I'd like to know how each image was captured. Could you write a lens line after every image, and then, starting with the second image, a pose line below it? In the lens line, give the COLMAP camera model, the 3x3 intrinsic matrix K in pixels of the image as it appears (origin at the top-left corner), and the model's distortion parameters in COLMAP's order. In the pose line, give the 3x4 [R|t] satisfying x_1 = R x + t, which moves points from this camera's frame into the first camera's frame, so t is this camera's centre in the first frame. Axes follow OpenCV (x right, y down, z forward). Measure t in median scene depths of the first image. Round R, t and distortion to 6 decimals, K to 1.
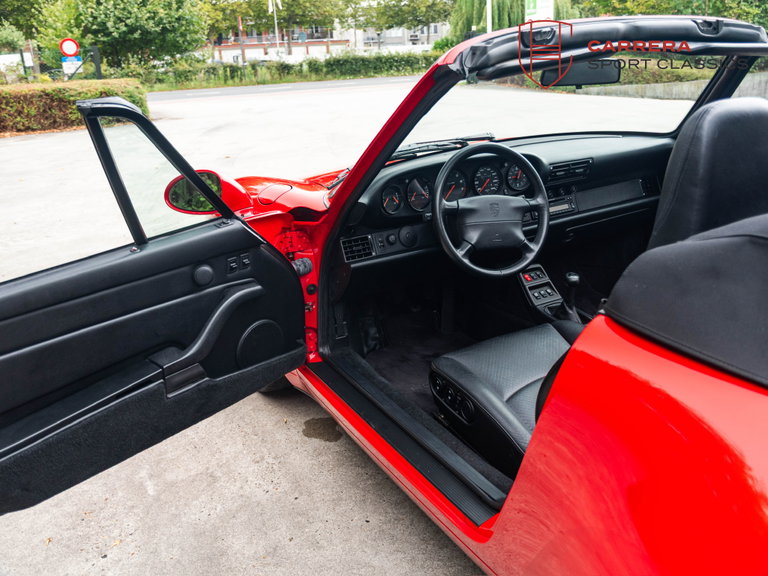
lens RADIAL K [[665.1, 0, 390.0], [0, 665.1, 283.4], [0, 0, 1]] dist [-0.028547, -0.019338]
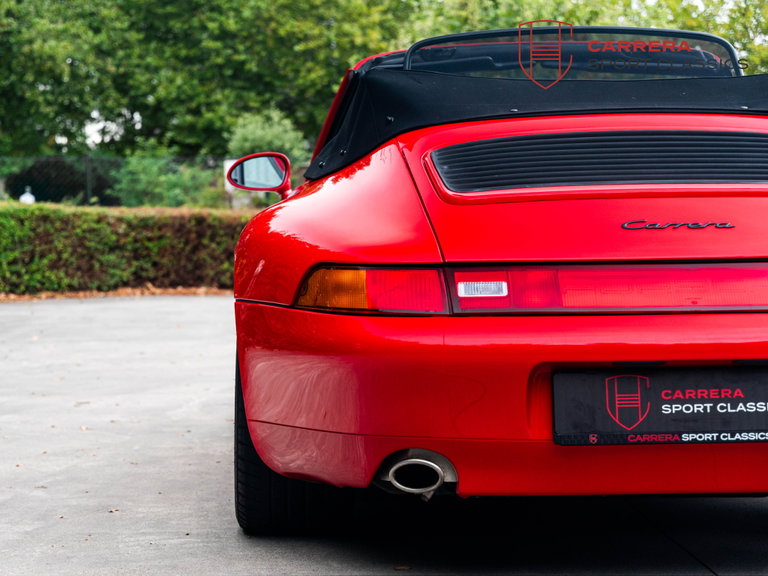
lens RADIAL K [[1836.7, 0, 336.3], [0, 1836.7, 301.1], [0, 0, 1]] dist [-0.024881, 0.000000]
pose [[0.886288, 0.062499, -0.458899, 0.087202], [-0.190549, 0.952311, -0.238315, 0.049938], [0.422120, 0.298658, 0.855931, -0.102053]]
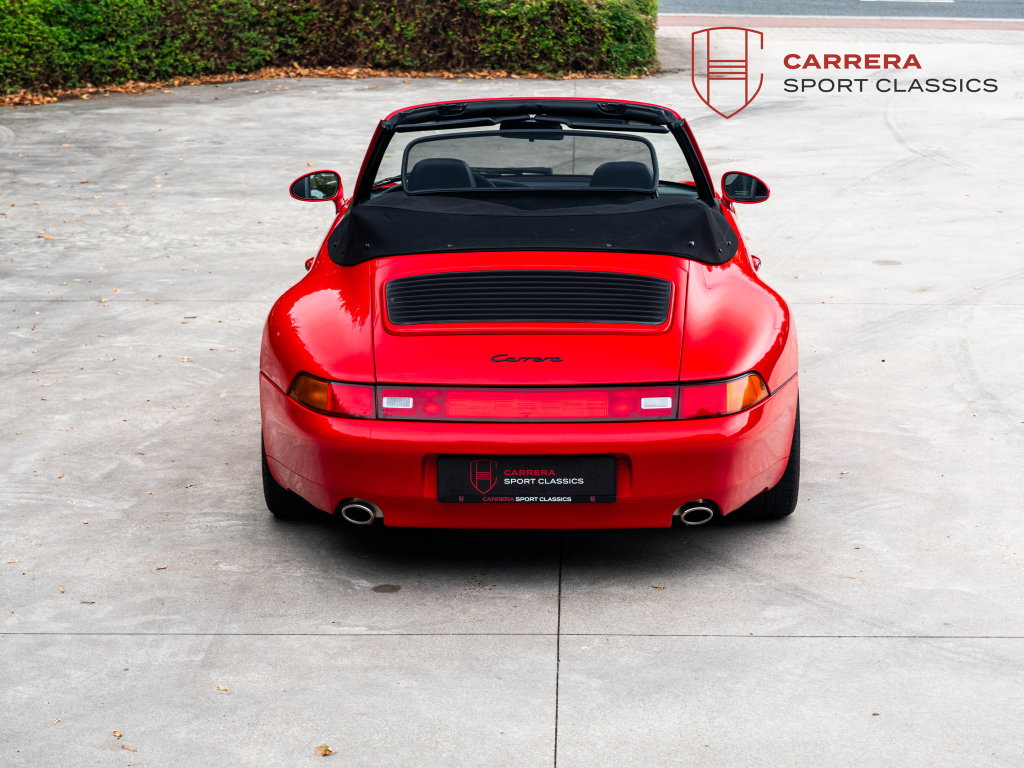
lens RADIAL K [[2449.0, 0, 515.2], [0, 2449.0, 381.4], [0, 0, 1]] dist [-0.024881, 0.000000]
pose [[0.869932, 0.158890, -0.466874, 0.165179], [-0.208656, 0.976355, -0.056513, 0.029851], [0.446856, 0.146579, 0.882516, -0.209070]]
